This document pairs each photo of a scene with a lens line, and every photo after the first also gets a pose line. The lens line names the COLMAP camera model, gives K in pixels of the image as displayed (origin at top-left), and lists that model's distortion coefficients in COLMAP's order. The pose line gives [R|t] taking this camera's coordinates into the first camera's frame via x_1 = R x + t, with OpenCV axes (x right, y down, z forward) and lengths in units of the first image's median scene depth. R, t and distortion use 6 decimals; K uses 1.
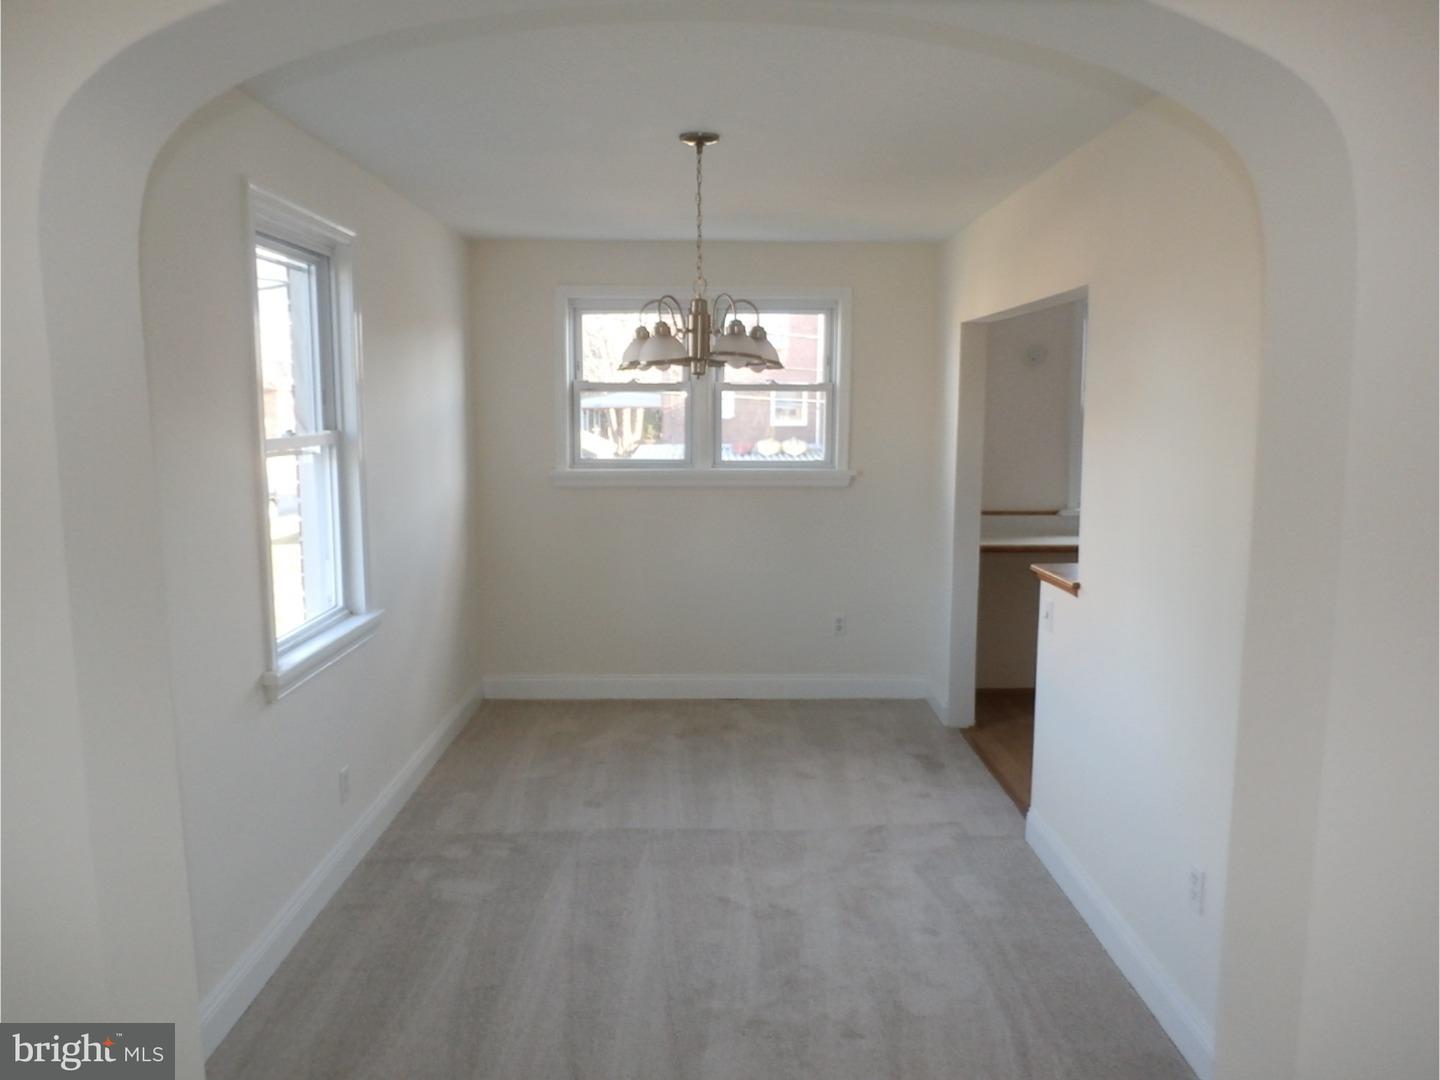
lens RADIAL K [[1097.9, 0, 721.9], [0, 1097.9, 548.7], [0, 0, 1]] dist [-0.000014, 0.004761]
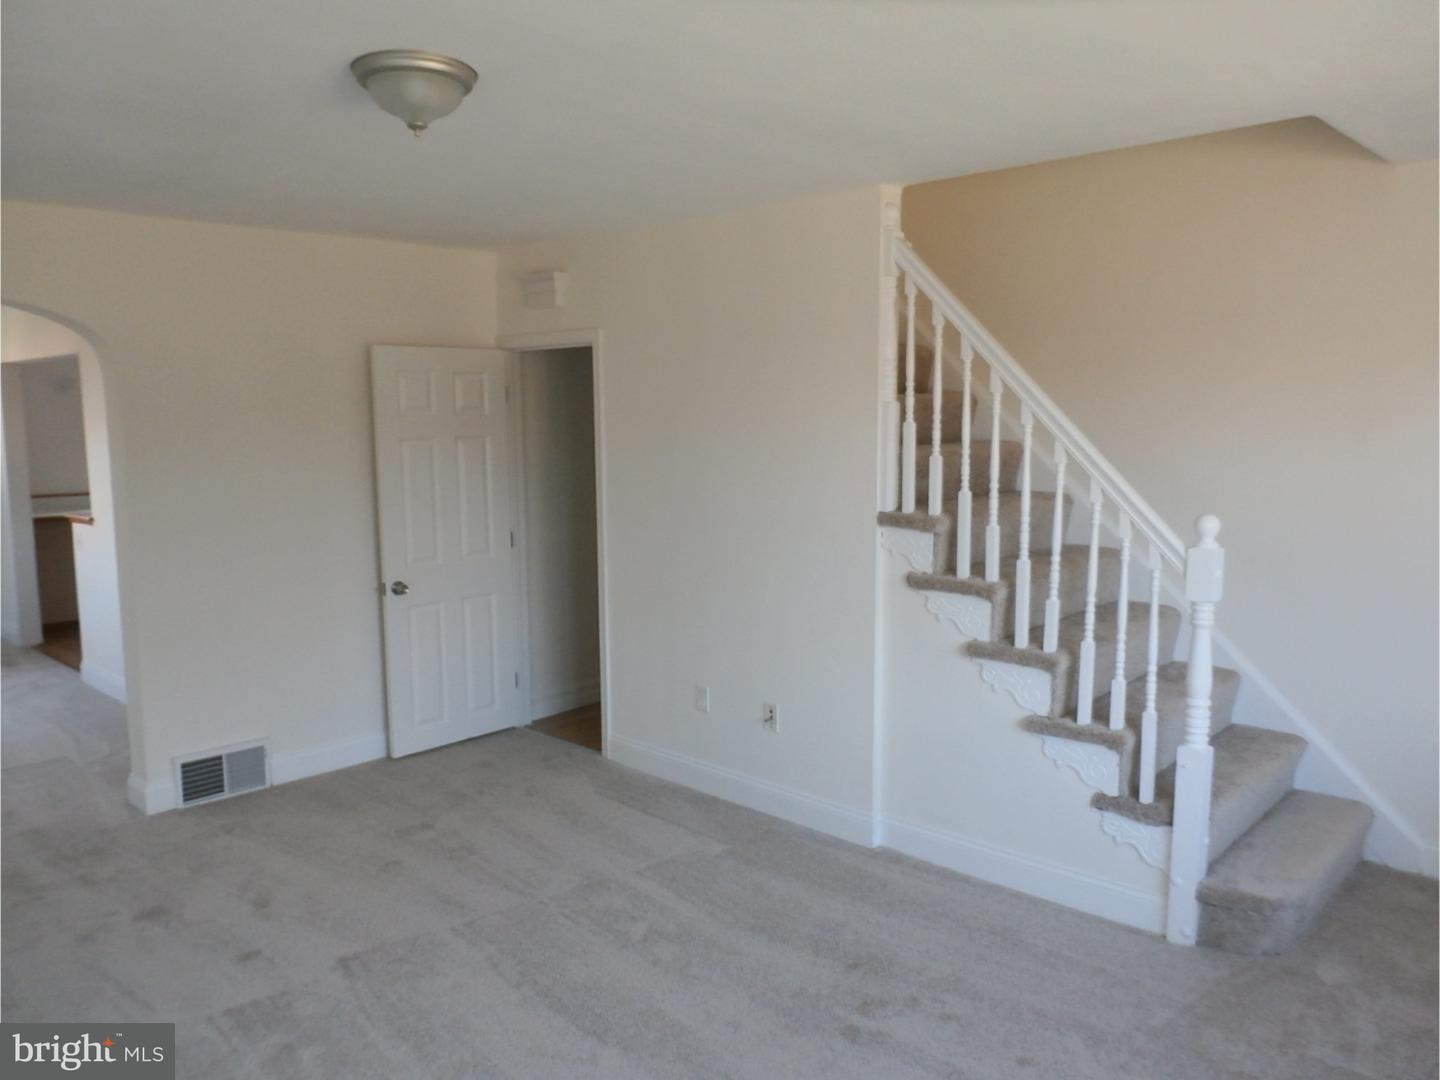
lens RADIAL K [[1097.9, 0, 721.9], [0, 1097.9, 548.7], [0, 0, 1]] dist [-0.000014, 0.004761]
pose [[0.708306, -0.091065, 0.700007, -0.126864], [0.098014, 0.994726, 0.030230, 0.079604], [-0.699068, 0.047198, 0.713496, -0.613213]]
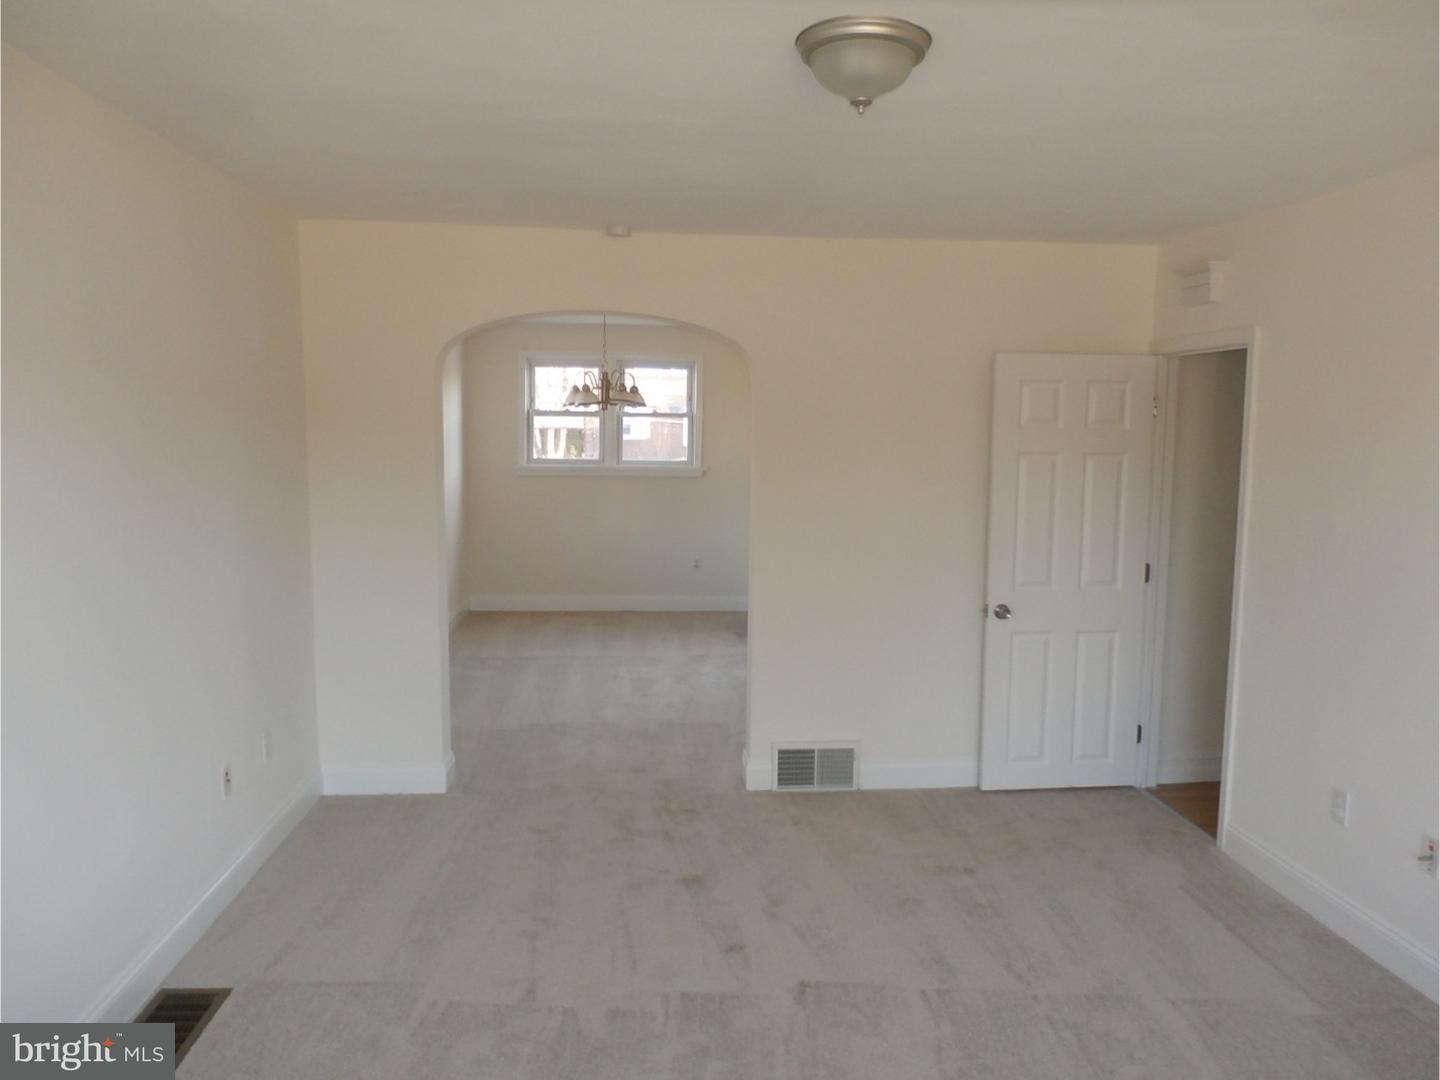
lens RADIAL K [[1097.9, 0, 721.9], [0, 1097.9, 548.7], [0, 0, 1]] dist [-0.000014, 0.004761]
pose [[0.997464, 0.003884, 0.071061, 0.031516], [-0.002437, 0.999788, -0.020440, 0.082320], [-0.071126, 0.020215, 0.997263, -0.611410]]
